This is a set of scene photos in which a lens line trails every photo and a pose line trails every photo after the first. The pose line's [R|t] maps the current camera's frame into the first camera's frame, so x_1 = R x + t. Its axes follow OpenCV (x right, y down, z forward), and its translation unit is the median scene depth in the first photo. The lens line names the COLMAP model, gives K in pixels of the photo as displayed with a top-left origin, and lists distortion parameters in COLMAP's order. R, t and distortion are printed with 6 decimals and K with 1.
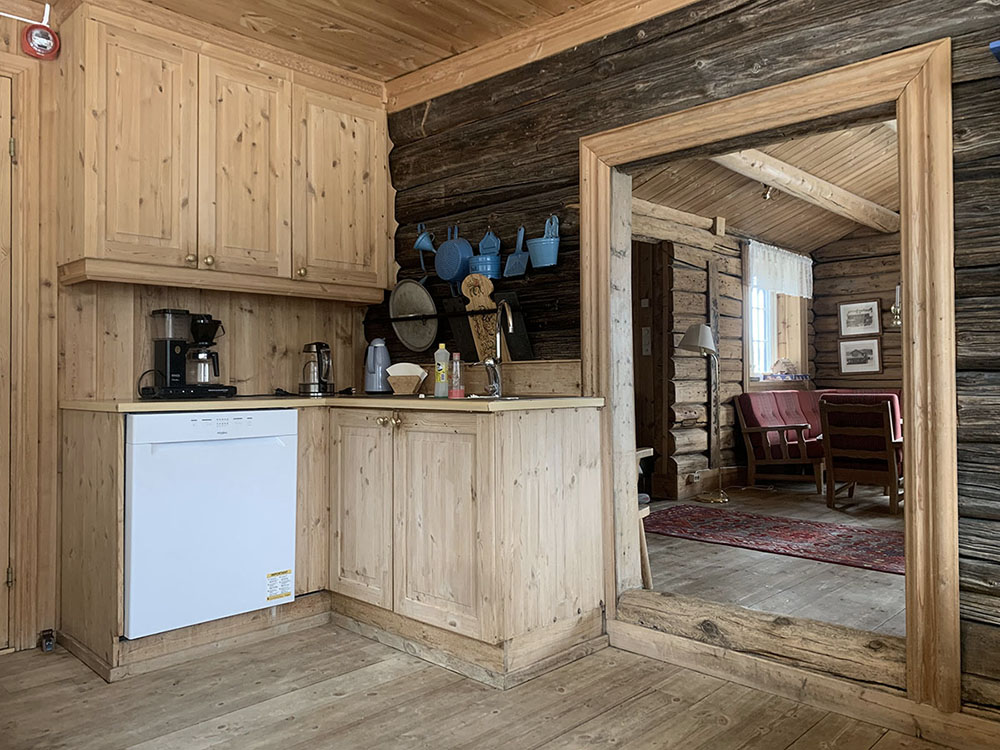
lens RADIAL K [[770.9, 0, 517.5], [0, 770.9, 347.5], [0, 0, 1]] dist [0.023493, 0.002215]
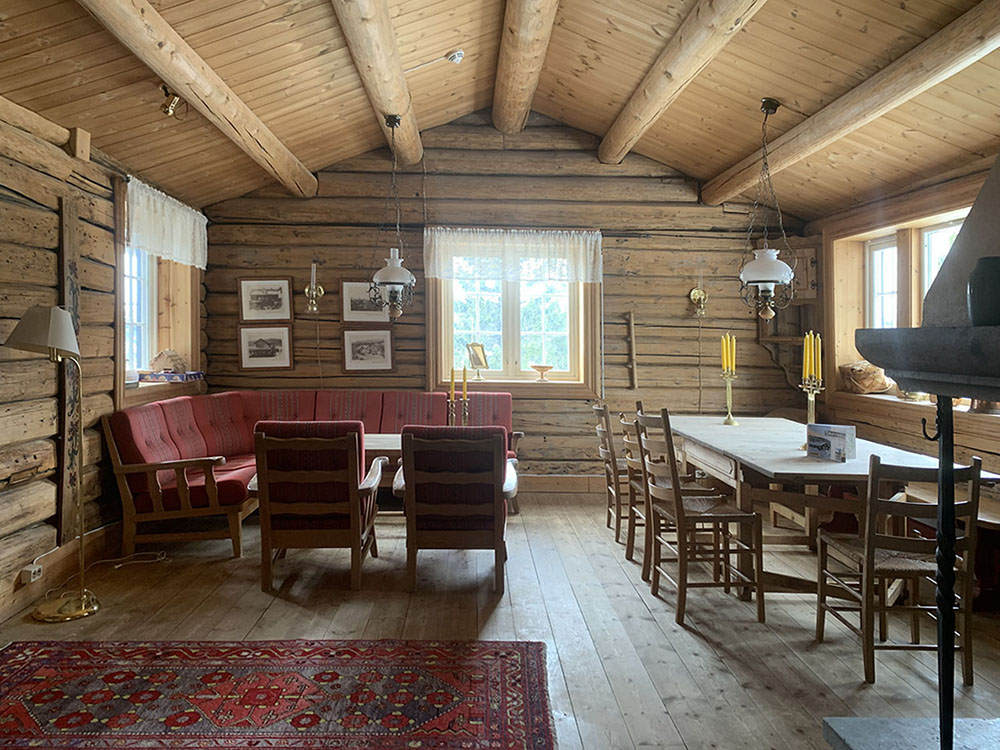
lens RADIAL K [[770.9, 0, 517.5], [0, 770.9, 347.5], [0, 0, 1]] dist [0.023493, 0.002215]
pose [[0.687003, 0.006373, 0.726627, 0.048705], [-0.041727, 0.998658, 0.030693, -0.027450], [-0.725456, -0.051406, 0.686346, 0.306559]]
